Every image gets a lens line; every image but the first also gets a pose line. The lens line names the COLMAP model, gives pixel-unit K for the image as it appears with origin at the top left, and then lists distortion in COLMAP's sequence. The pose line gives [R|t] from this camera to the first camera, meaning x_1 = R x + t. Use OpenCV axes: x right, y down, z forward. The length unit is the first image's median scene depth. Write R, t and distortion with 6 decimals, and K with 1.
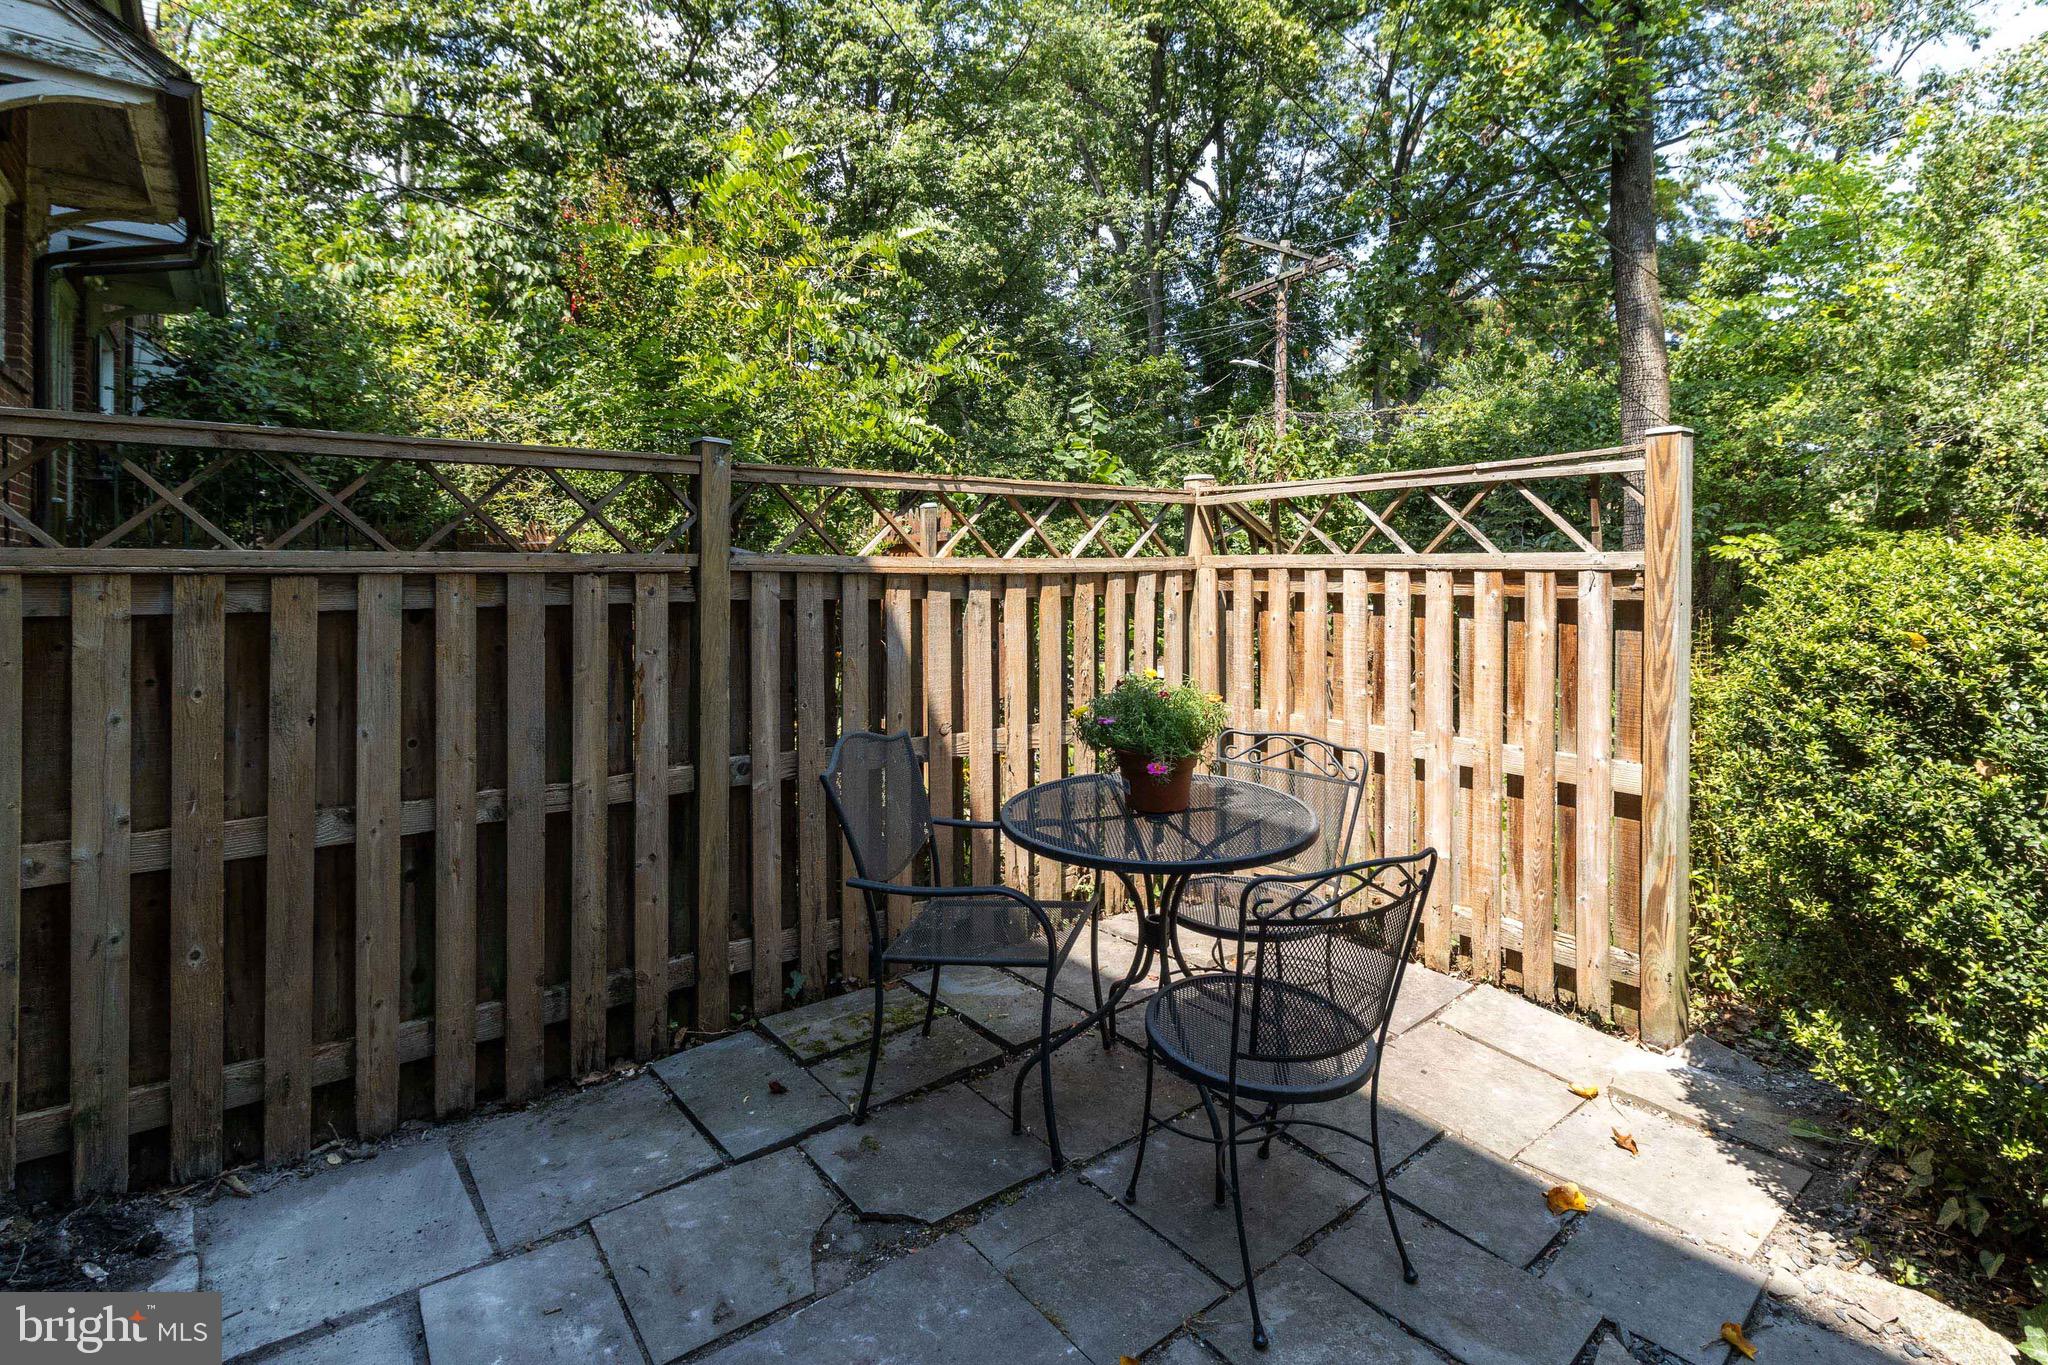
lens RADIAL K [[986.7, 0, 1027.2], [0, 986.7, 577.2], [0, 0, 1]] dist [-0.000552, -0.000599]
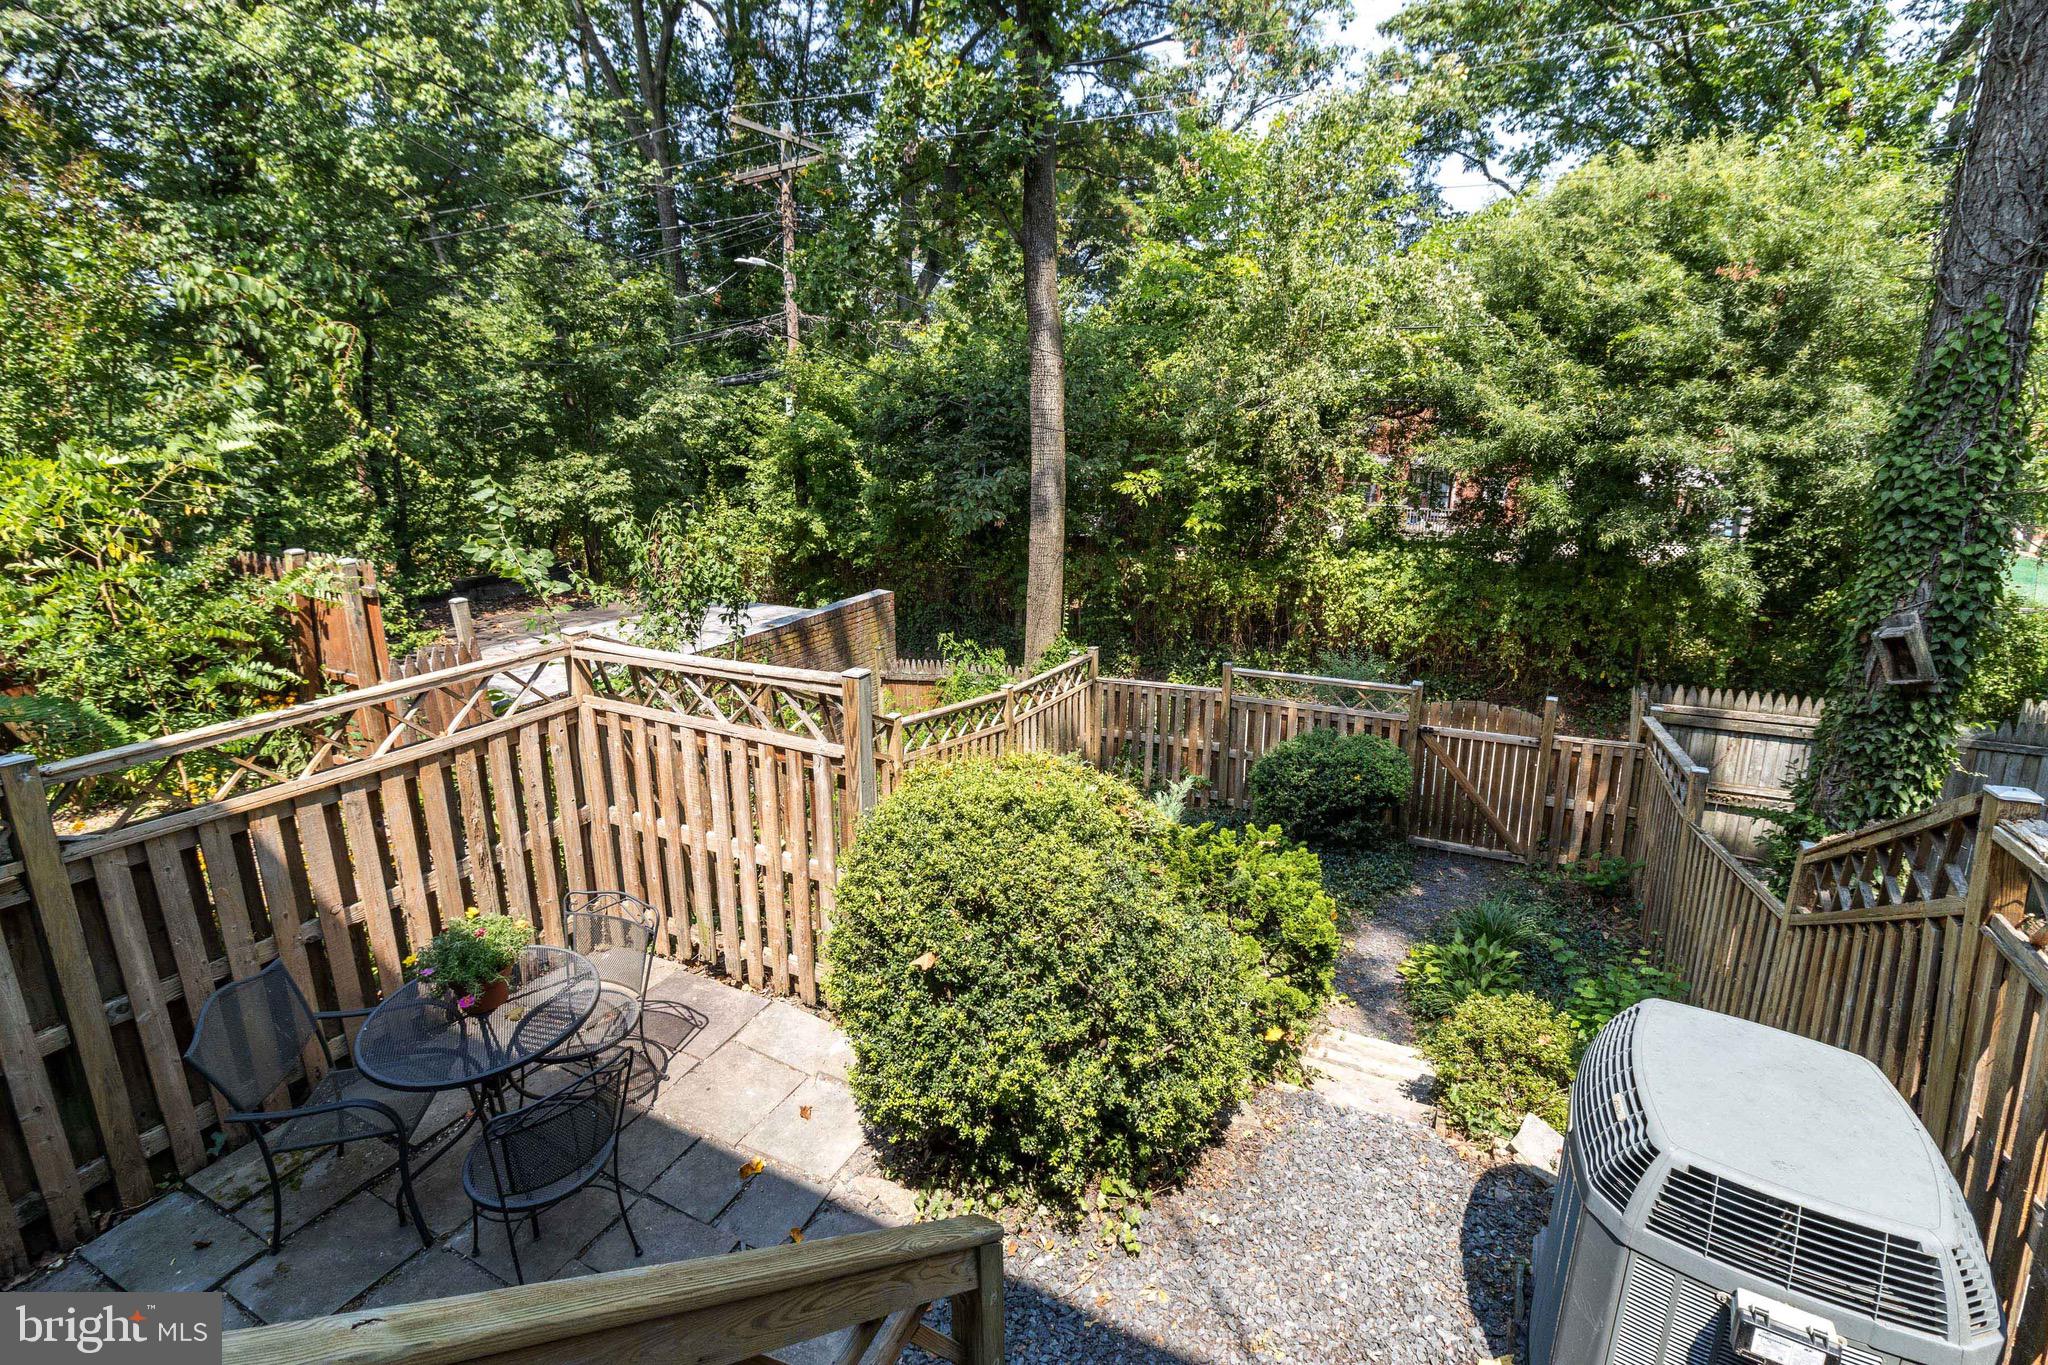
lens RADIAL K [[944.5, 0, 1021.6], [0, 944.5, 680.1], [0, 0, 1]] dist [0.007066, -0.001029]
pose [[0.907875, -0.106239, 0.405557, 0.241199], [-0.006923, 0.963429, 0.267876, -0.439095], [-0.419184, -0.246005, 0.873937, -0.319971]]
